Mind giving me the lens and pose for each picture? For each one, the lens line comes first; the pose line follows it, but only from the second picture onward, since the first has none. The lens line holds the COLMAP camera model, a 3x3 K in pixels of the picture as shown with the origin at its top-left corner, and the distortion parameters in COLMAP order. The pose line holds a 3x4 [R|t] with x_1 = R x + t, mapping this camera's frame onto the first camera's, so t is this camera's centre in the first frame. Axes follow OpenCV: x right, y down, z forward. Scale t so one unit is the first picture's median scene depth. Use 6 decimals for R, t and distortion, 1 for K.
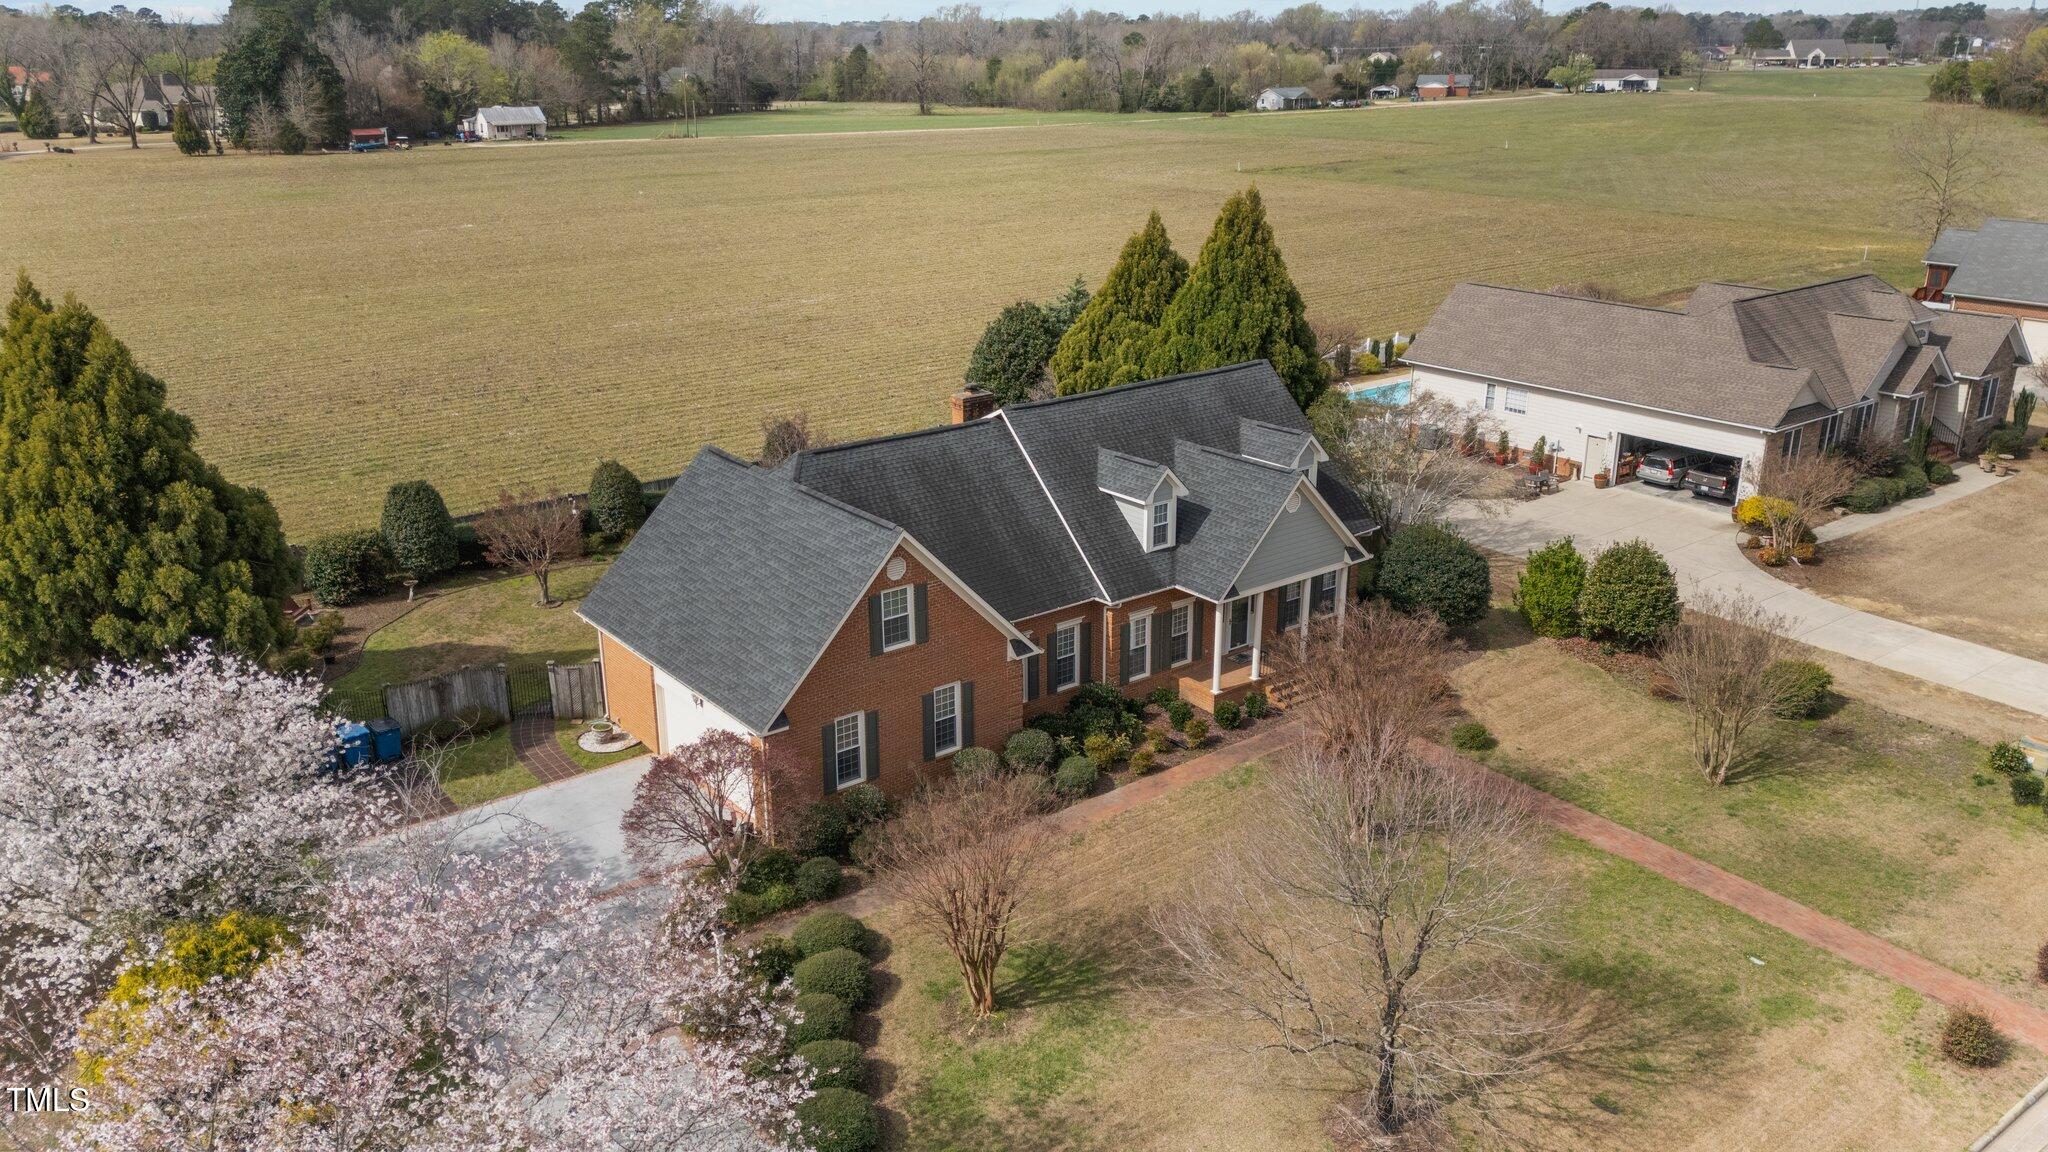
lens RADIAL K [[1562.0, 0, 1024.0], [0, 1562.0, 576.0], [0, 0, 1]] dist [0.037380, -0.004626]
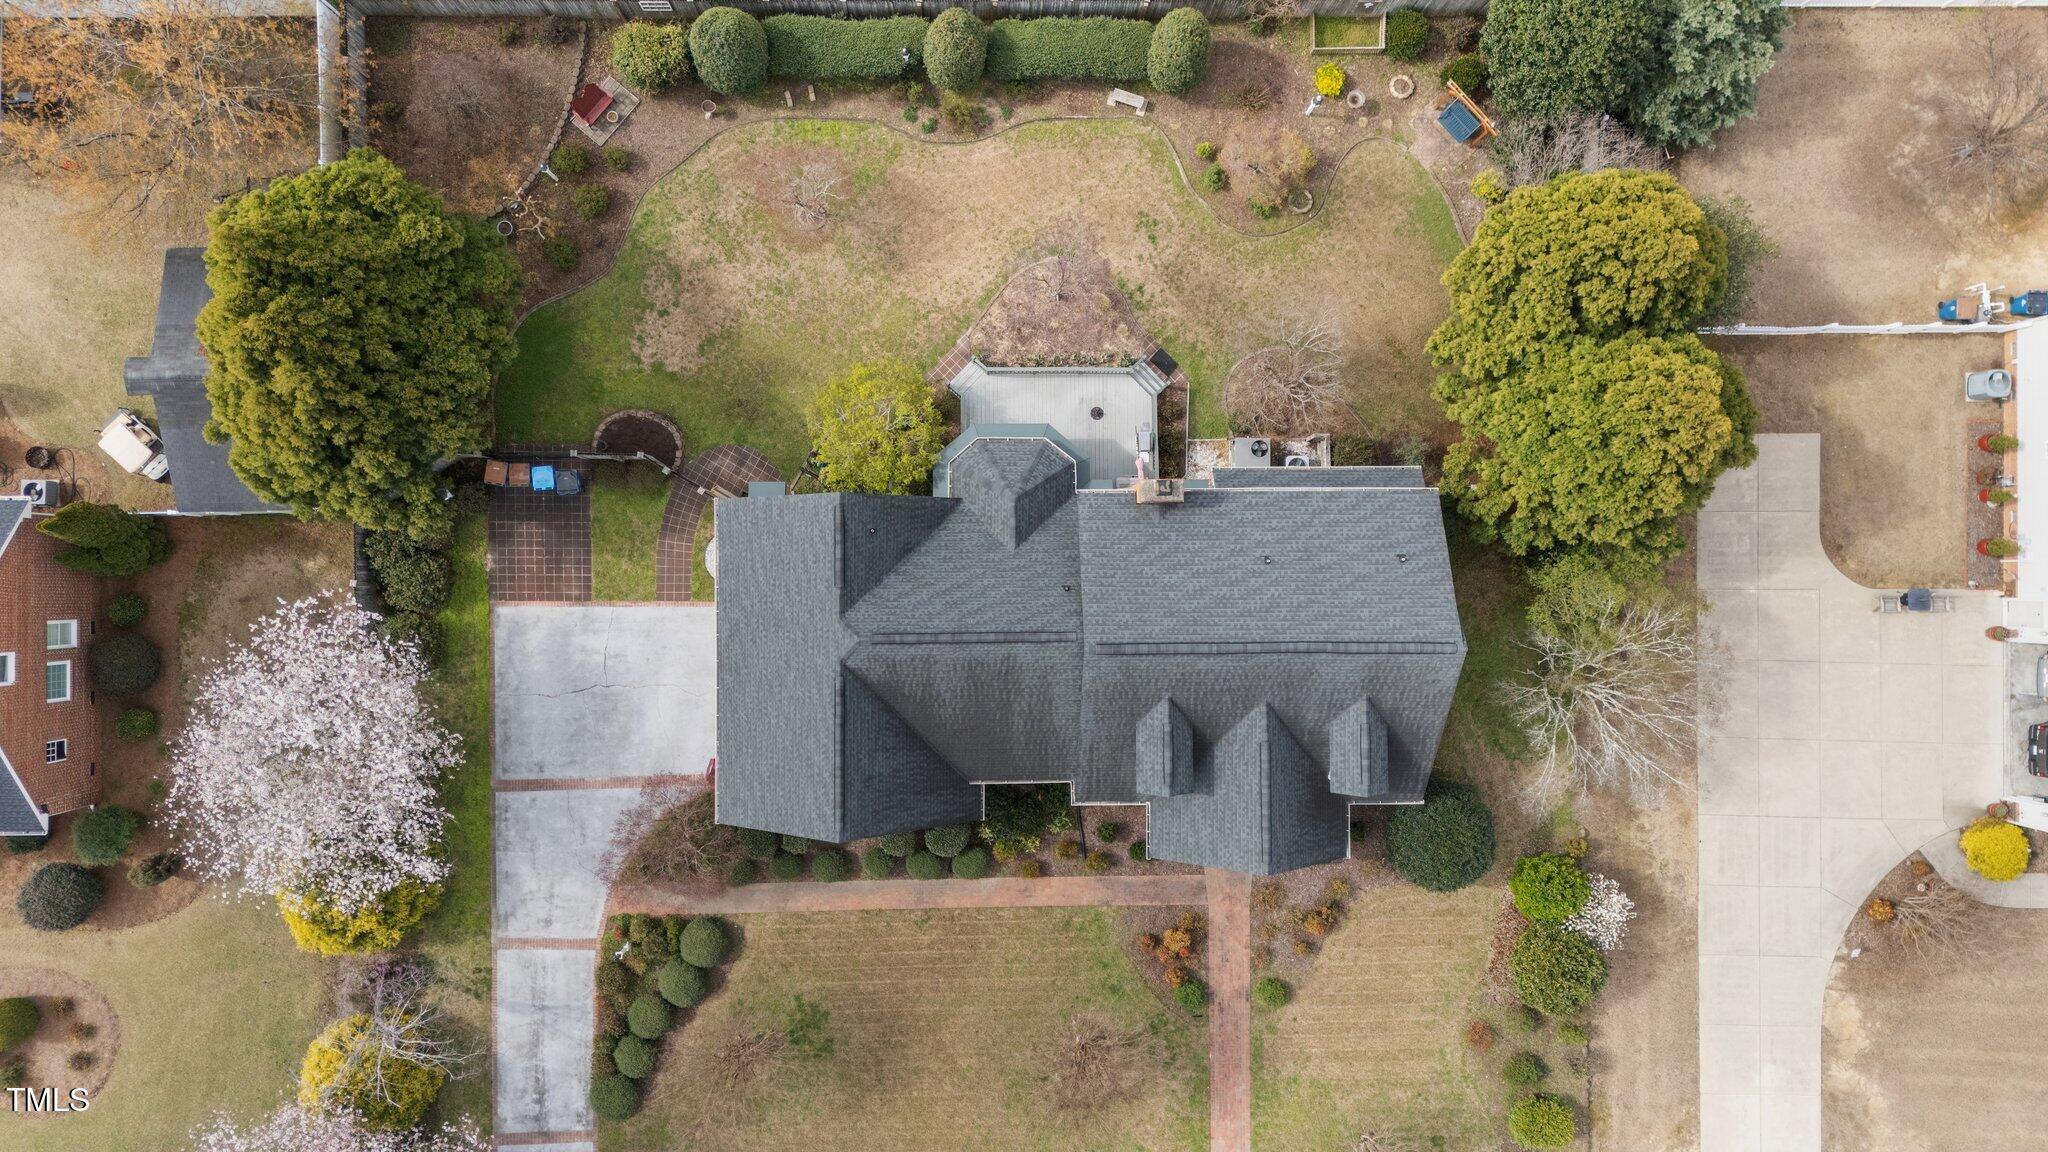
lens RADIAL K [[1497.6, 0, 1024.0], [0, 1497.6, 576.0], [0, 0, 1]] dist [0.067458, -0.062405]
pose [[0.791683, 0.610412, 0.025220, -0.109281], [-0.233341, 0.263968, 0.935881, -1.129208], [0.564615, -0.746806, 0.351413, 0.762790]]
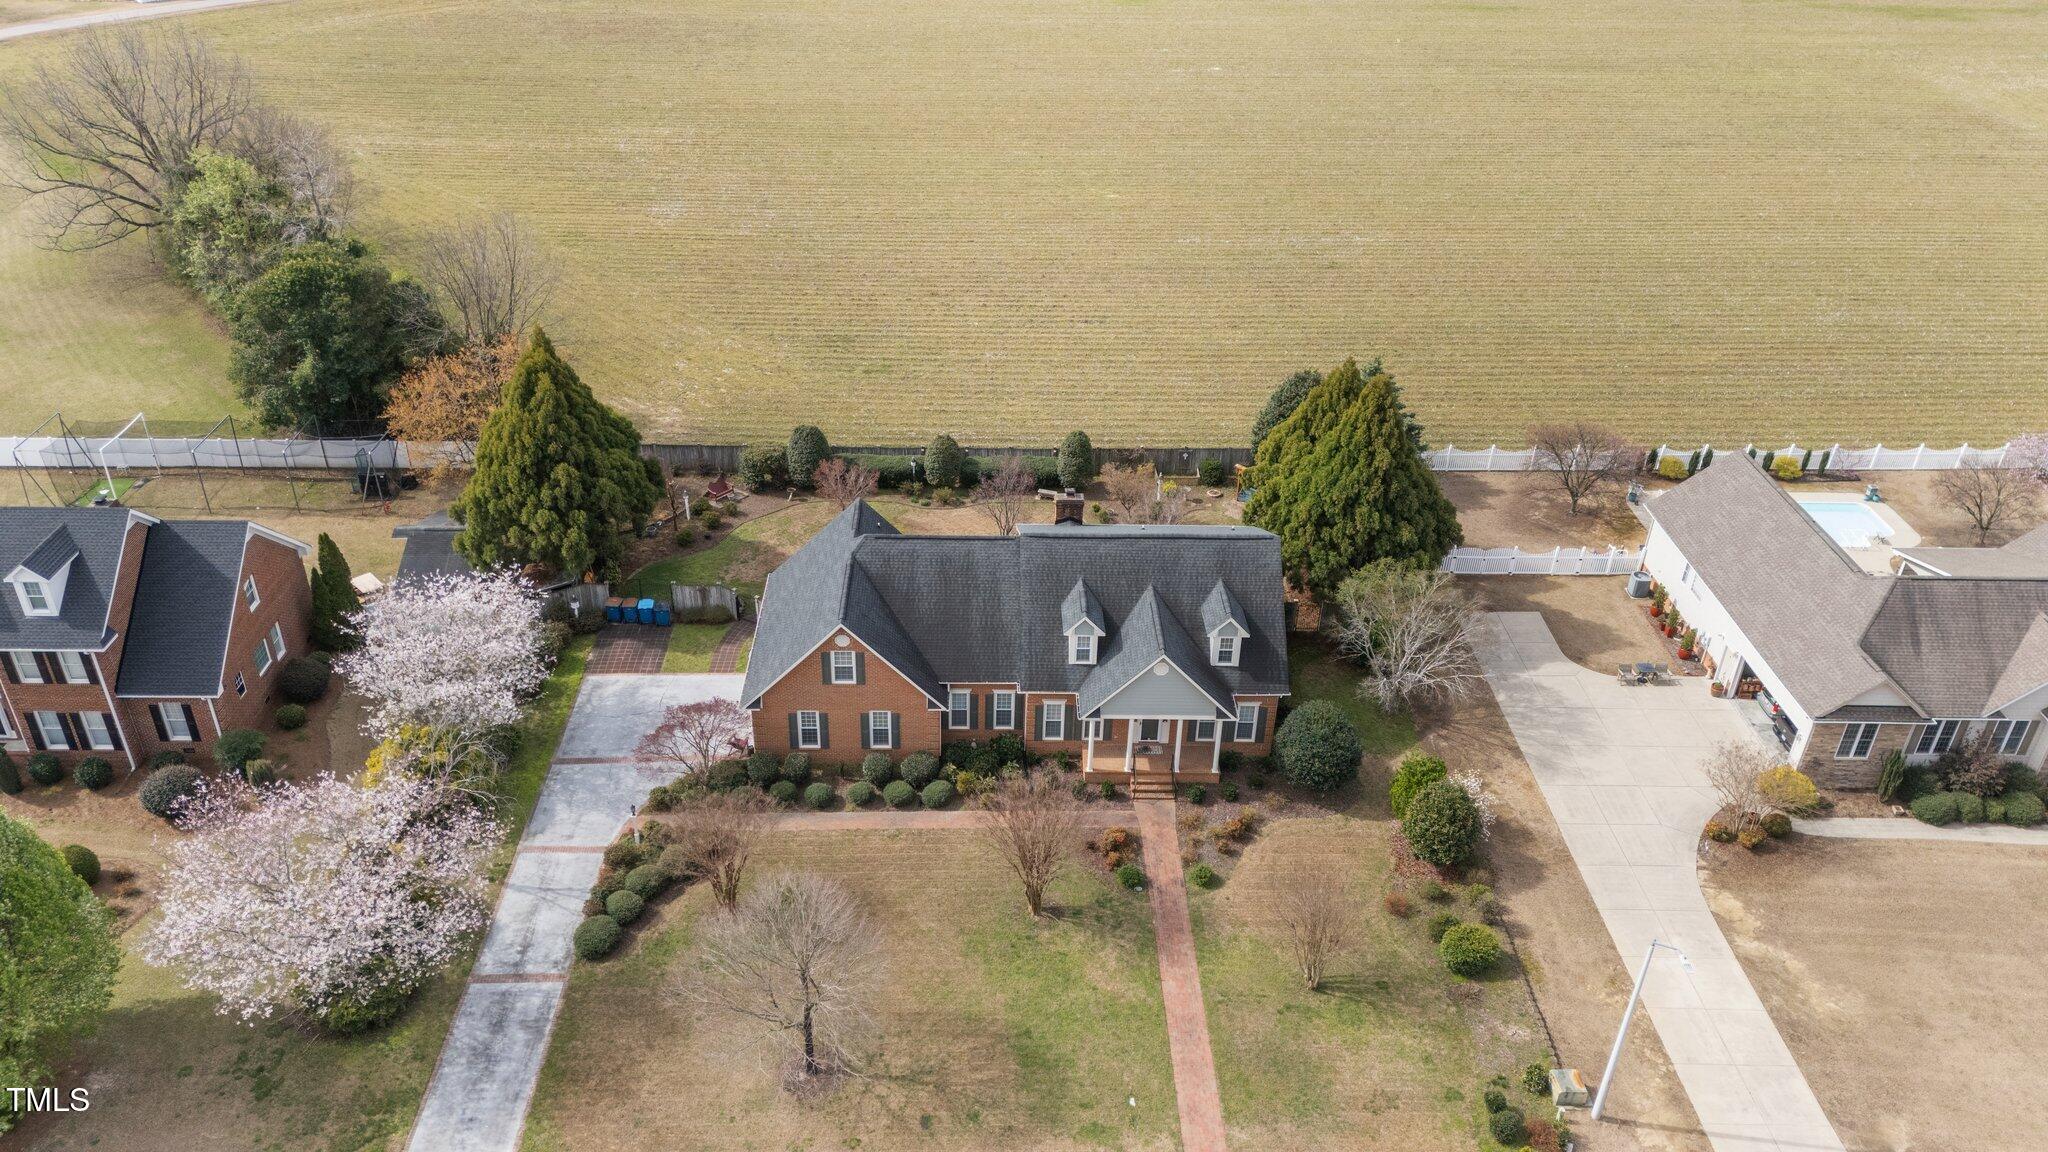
lens RADIAL K [[1497.6, 0, 1024.0], [0, 1497.6, 576.0], [0, 0, 1]] dist [0.067458, -0.062405]
pose [[0.803302, 0.330982, -0.495133, 0.779953], [-0.222813, 0.938001, 0.265534, -0.497814], [0.552322, -0.102982, 0.827246, -0.177246]]
